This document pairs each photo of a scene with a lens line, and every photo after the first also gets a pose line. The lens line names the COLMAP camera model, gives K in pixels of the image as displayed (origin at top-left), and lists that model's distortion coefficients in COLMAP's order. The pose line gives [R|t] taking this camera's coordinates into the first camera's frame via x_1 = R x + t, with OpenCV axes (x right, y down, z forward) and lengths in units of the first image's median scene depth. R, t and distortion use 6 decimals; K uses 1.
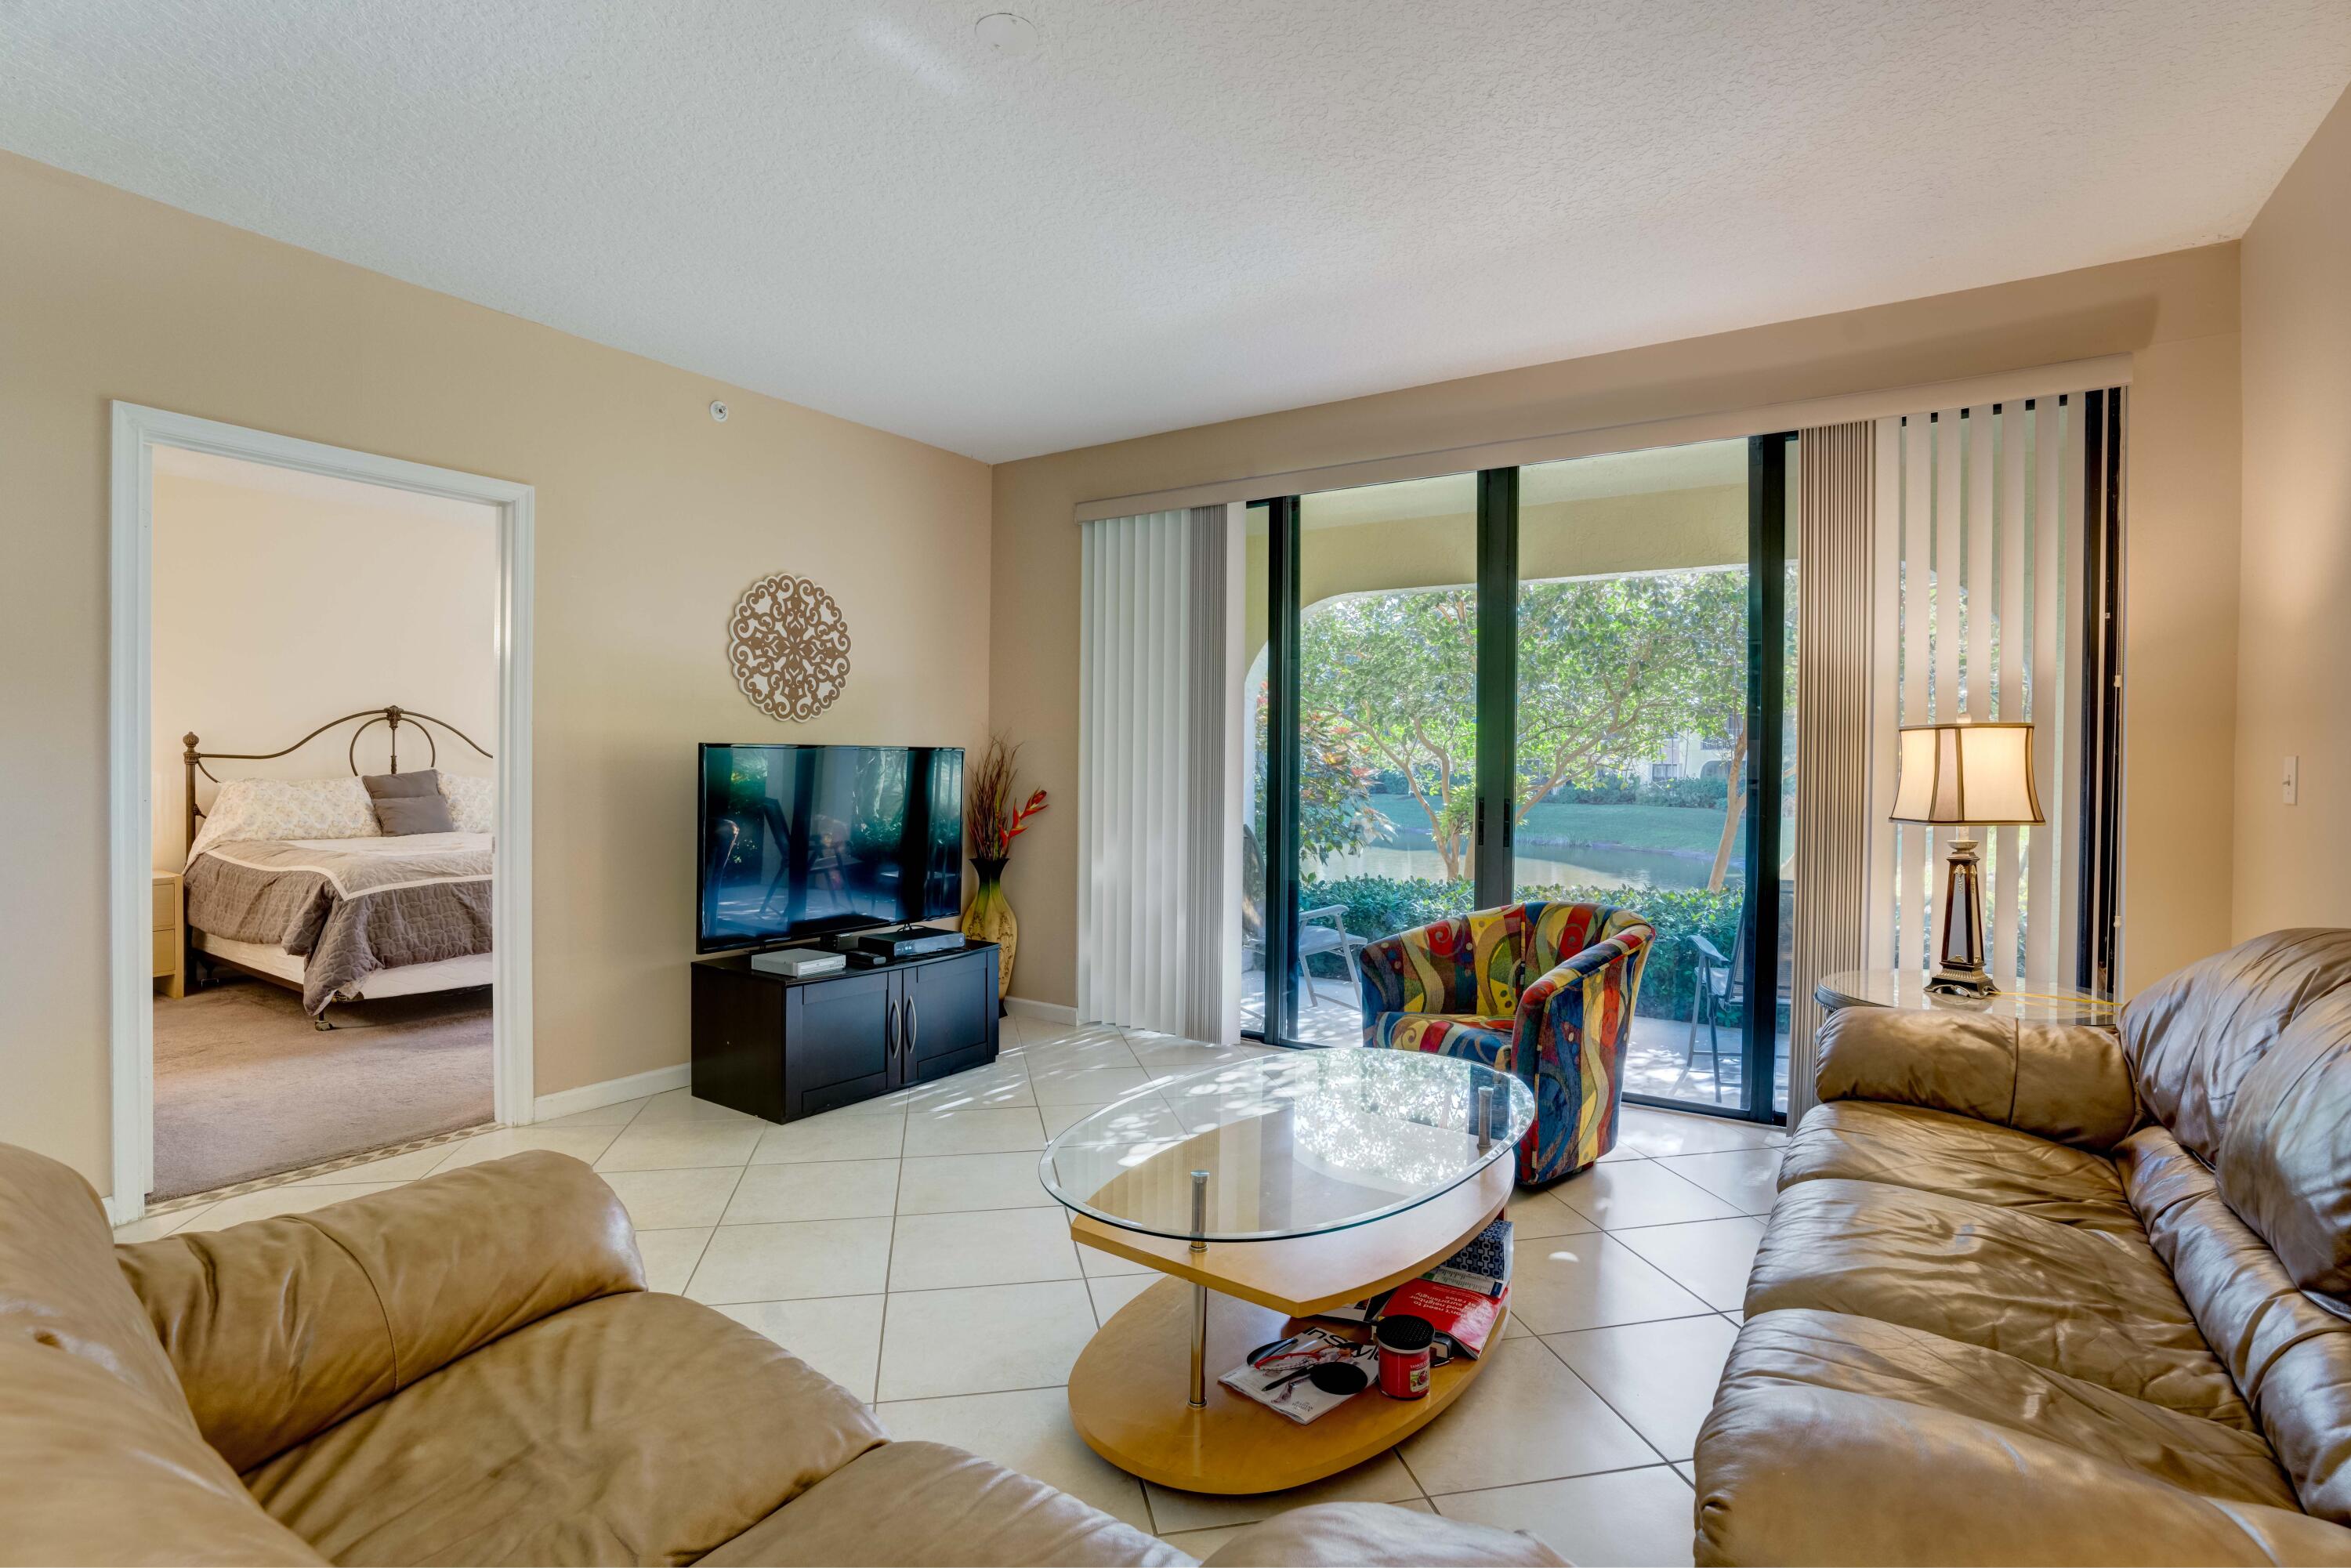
lens RADIAL K [[1131.6, 0, 1173.3], [0, 1131.6, 774.1], [0, 0, 1]] dist [-0.063450, 0.033860]
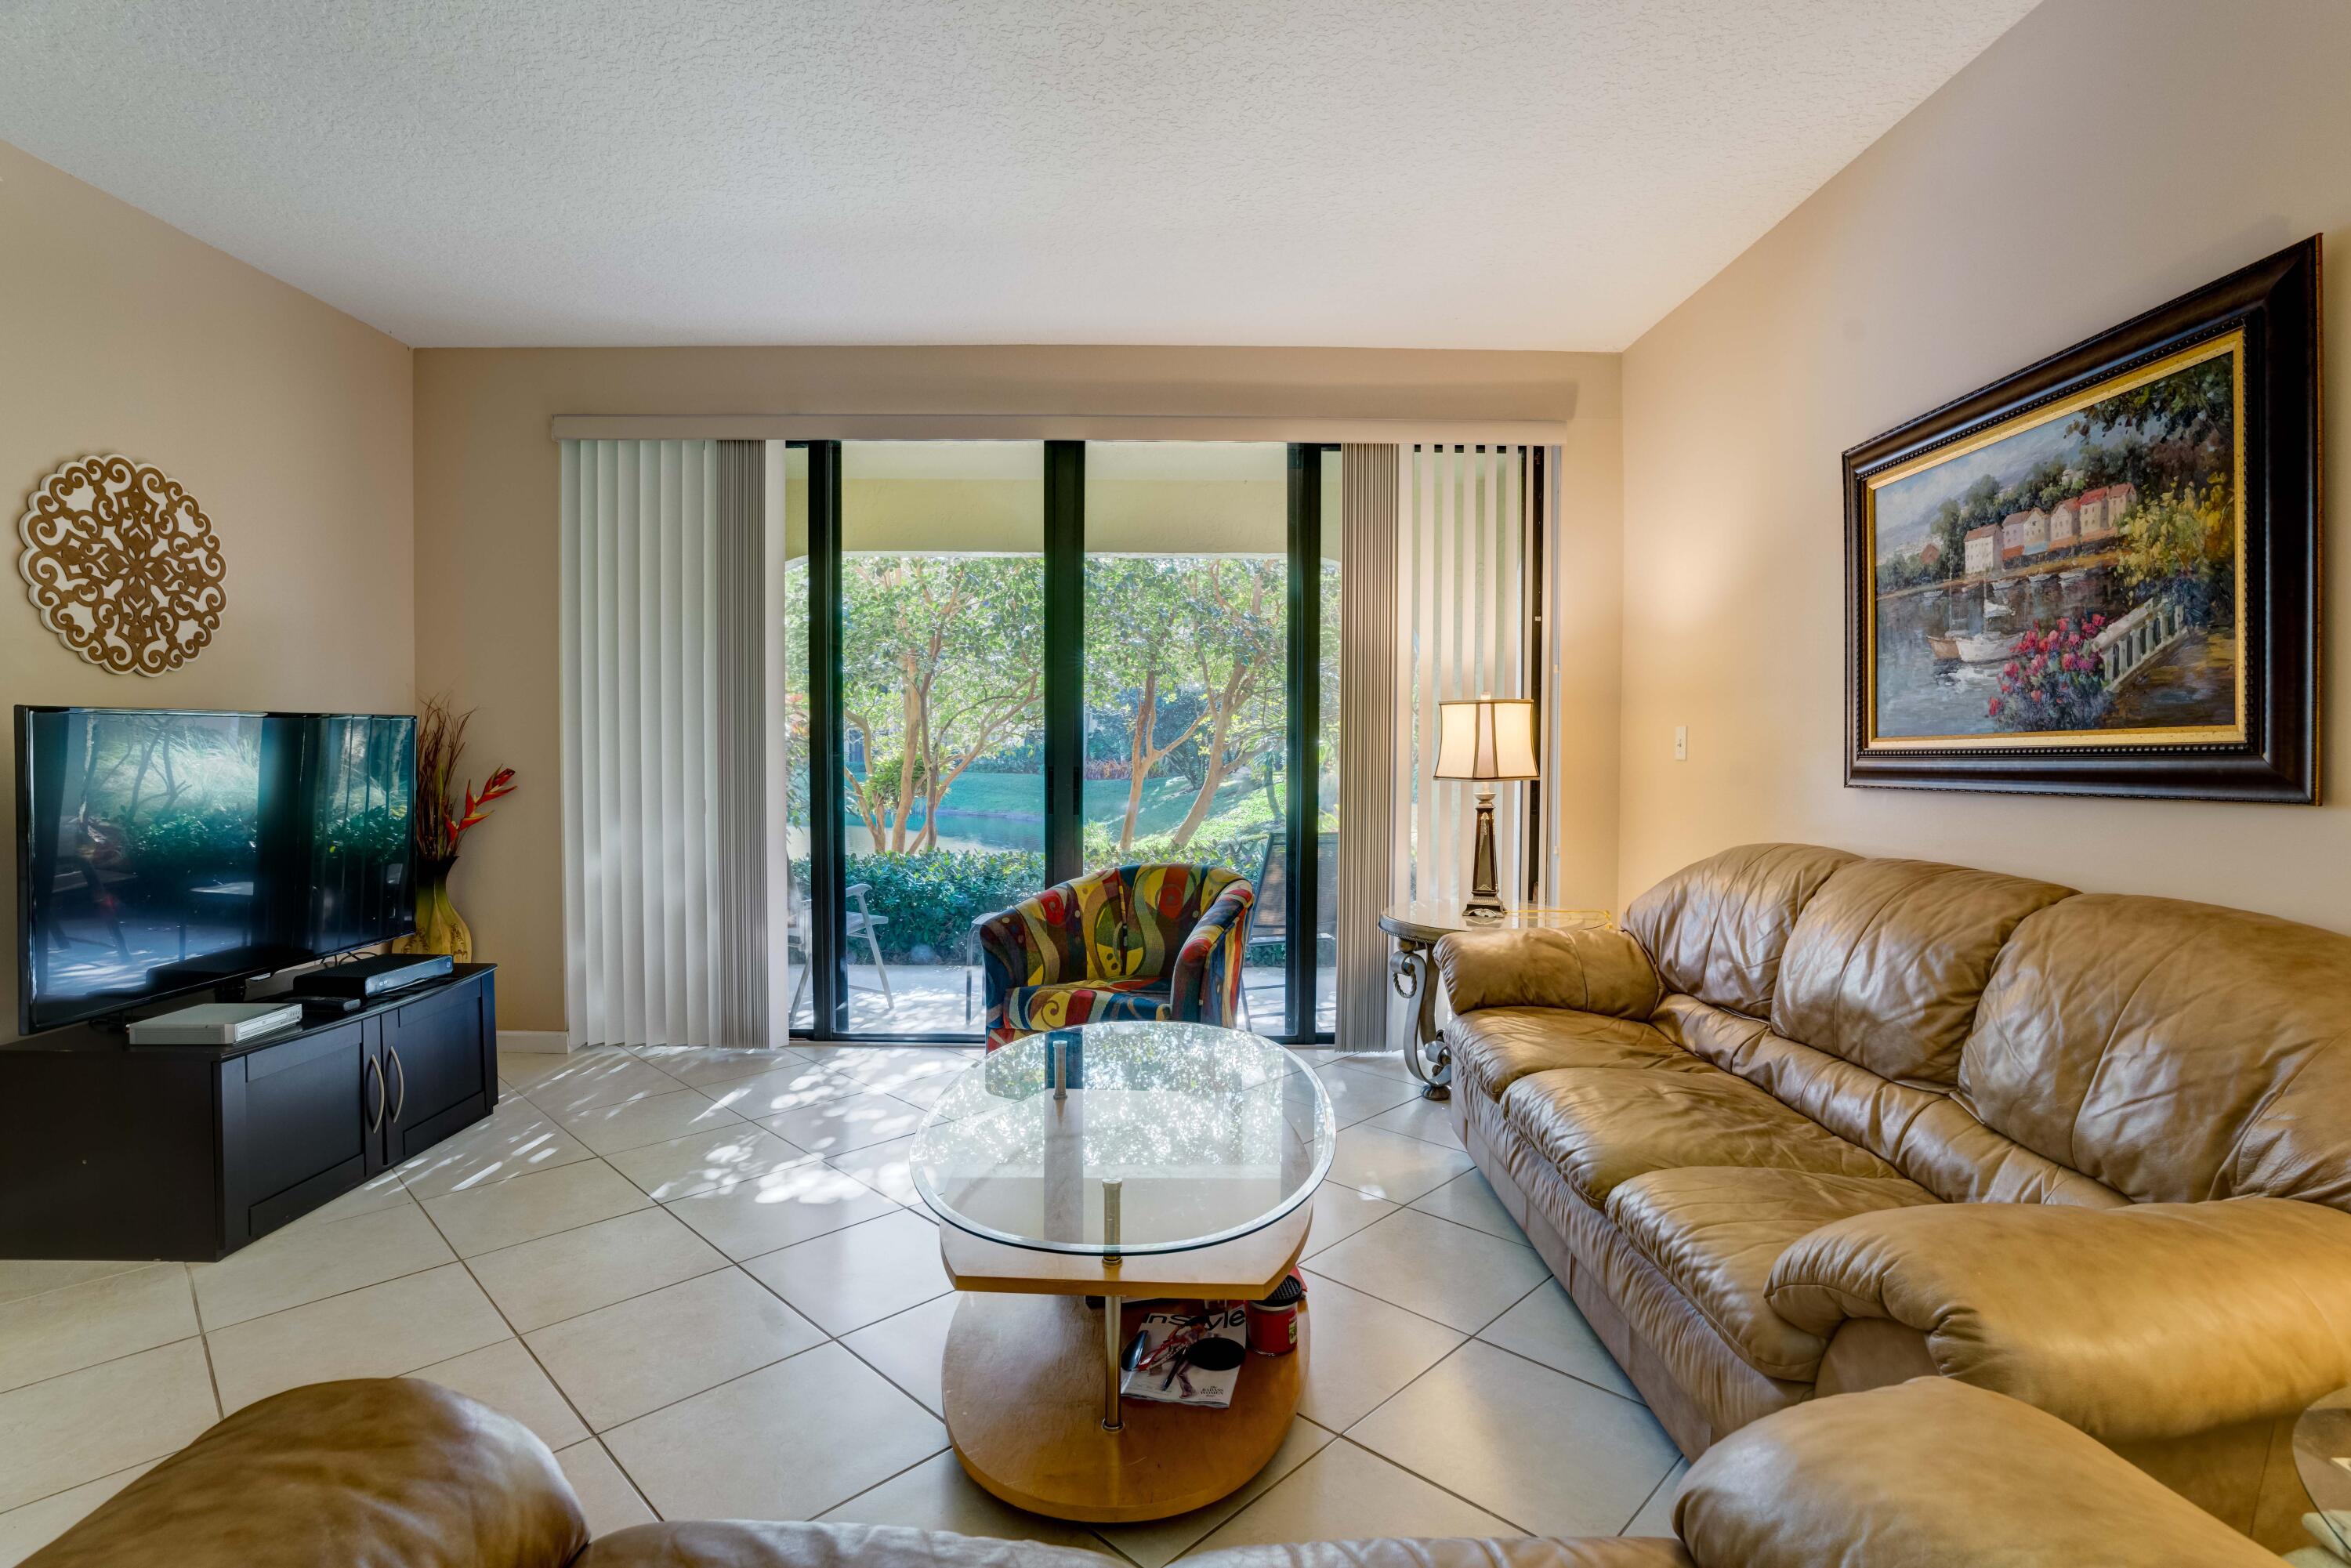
lens RADIAL K [[1131.6, 0, 1173.3], [0, 1131.6, 774.1], [0, 0, 1]] dist [-0.063450, 0.033860]
pose [[0.827071, -0.023685, 0.561598, -0.204590], [0.008431, 0.999522, 0.029737, -0.001732], [-0.562034, -0.019859, 0.826876, 0.100012]]
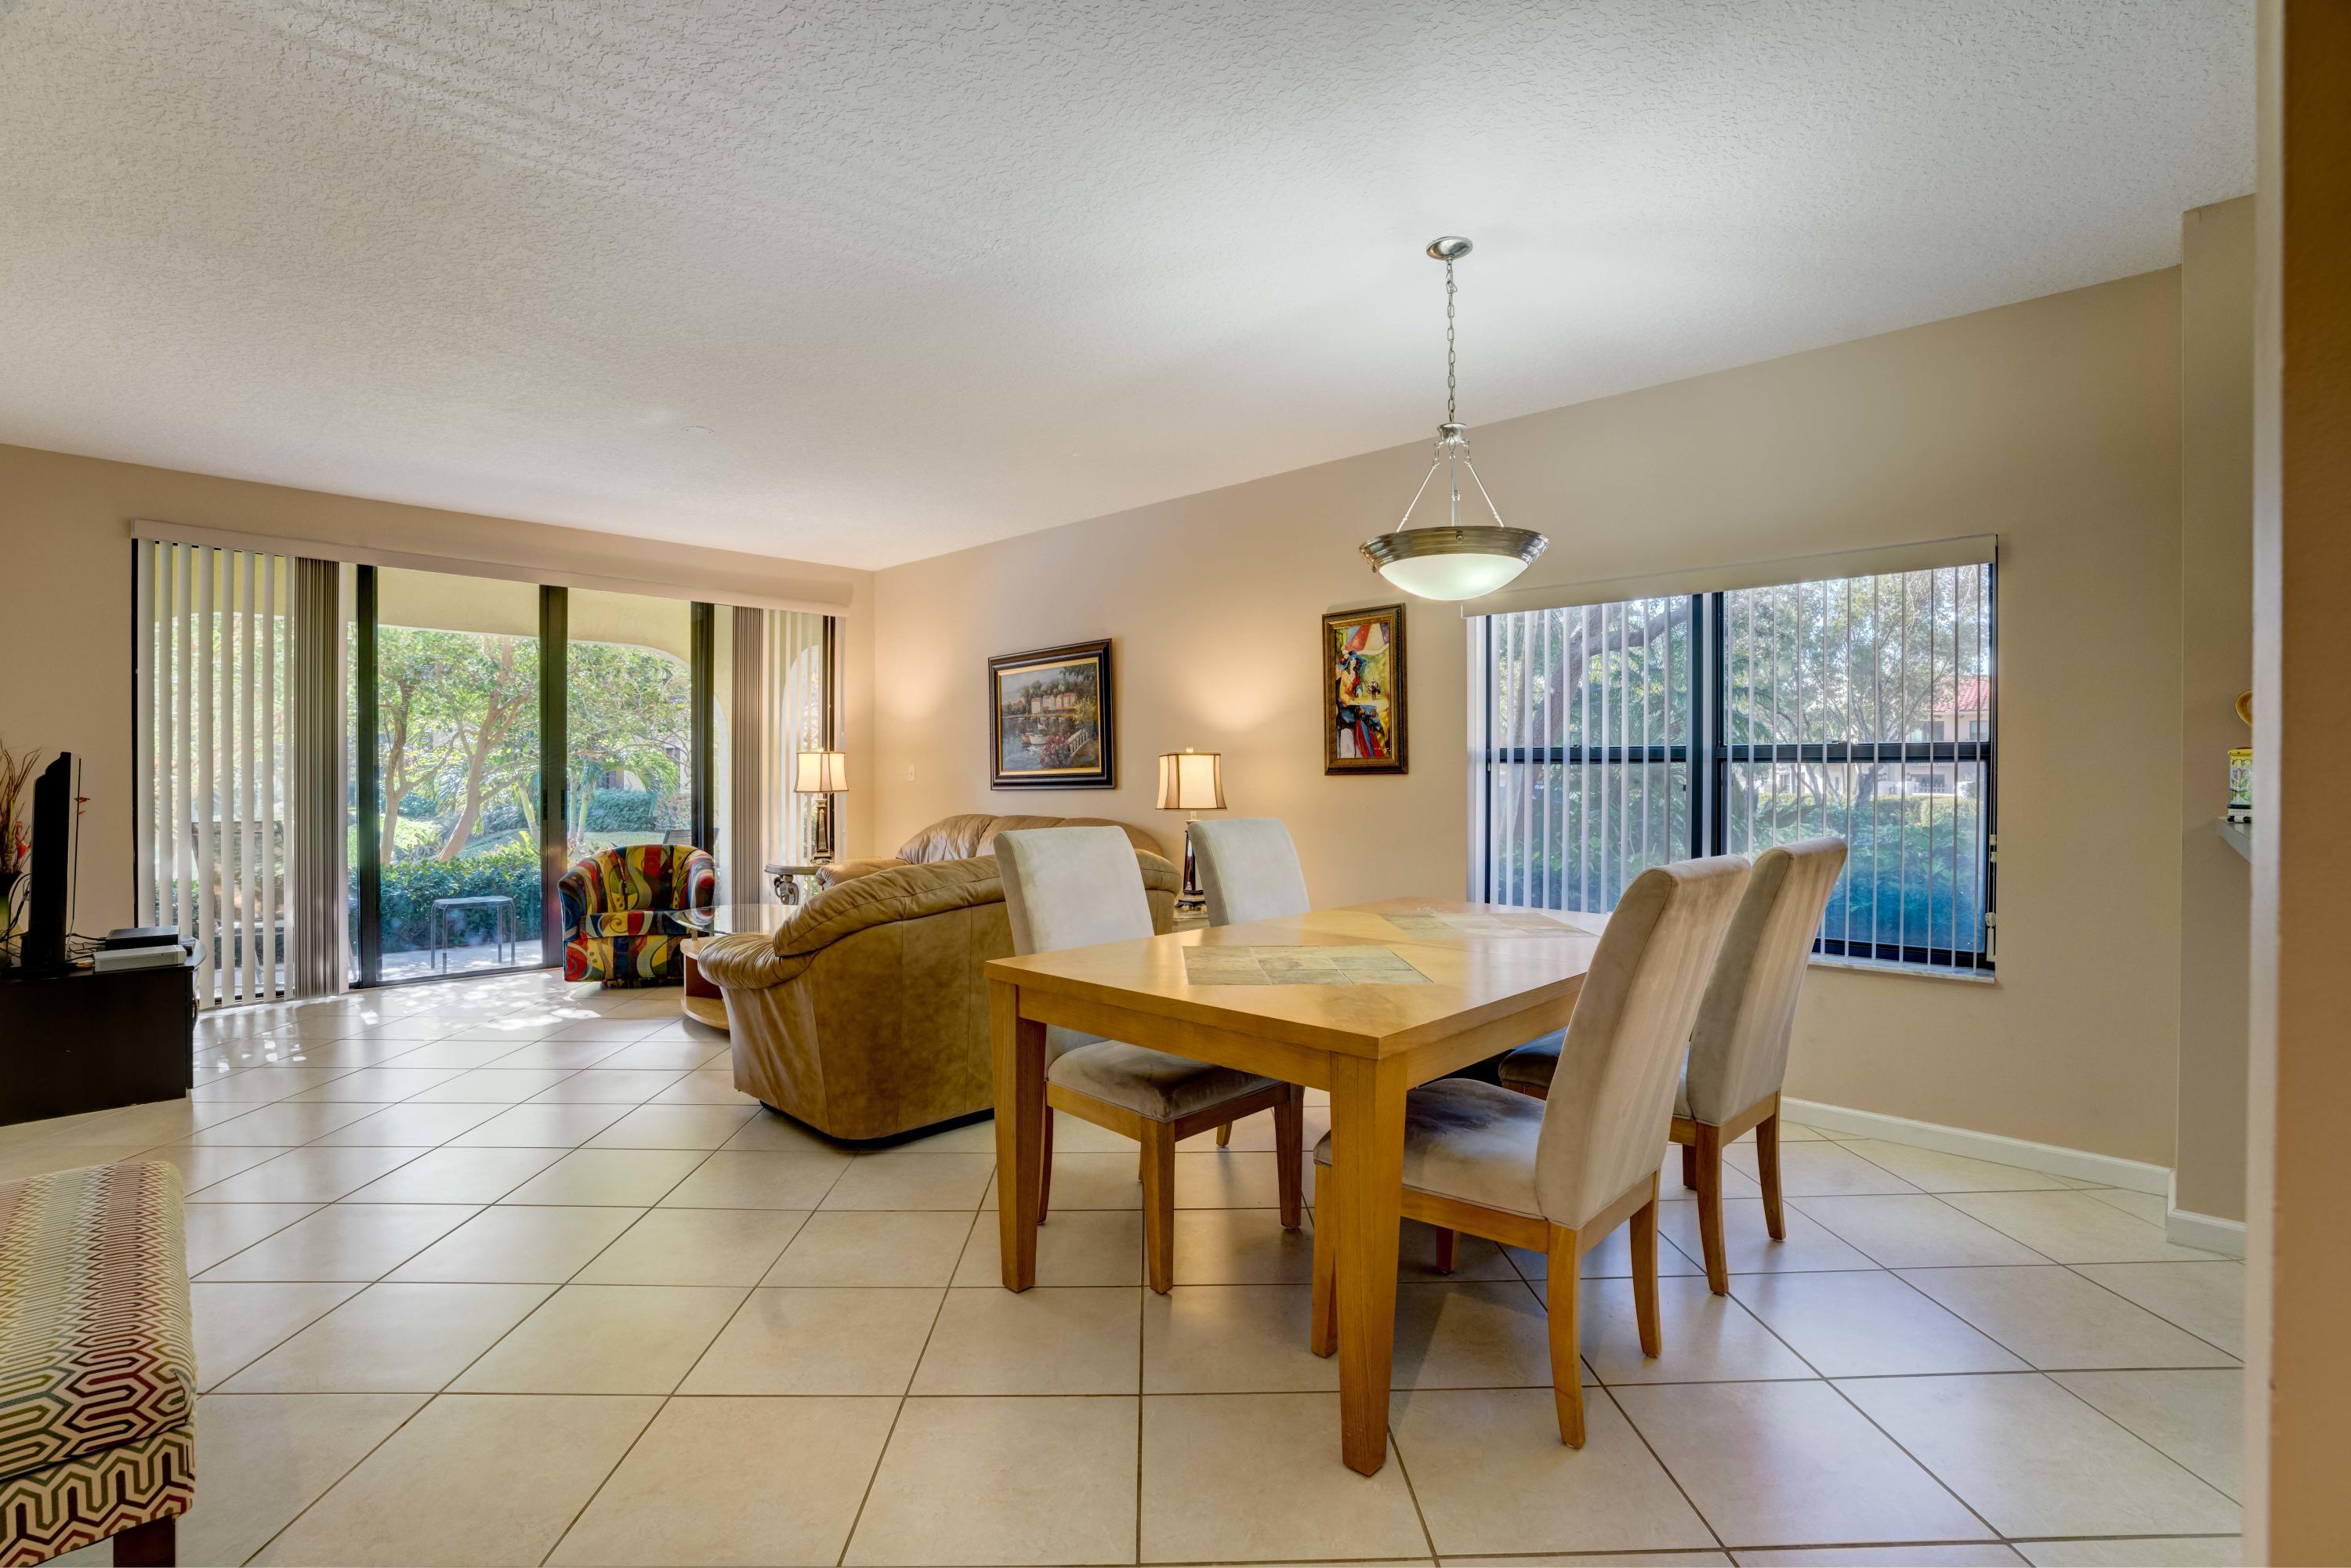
lens RADIAL K [[1074.5, 0, 1176.1], [0, 1074.5, 778.3], [0, 0, 1]] dist [-0.073932, 0.030030]
pose [[0.176959, -0.015985, 0.984088, -1.024796], [0.008304, 0.999857, 0.014748, -0.010188], [-0.984183, 0.005562, 0.177067, -0.134410]]
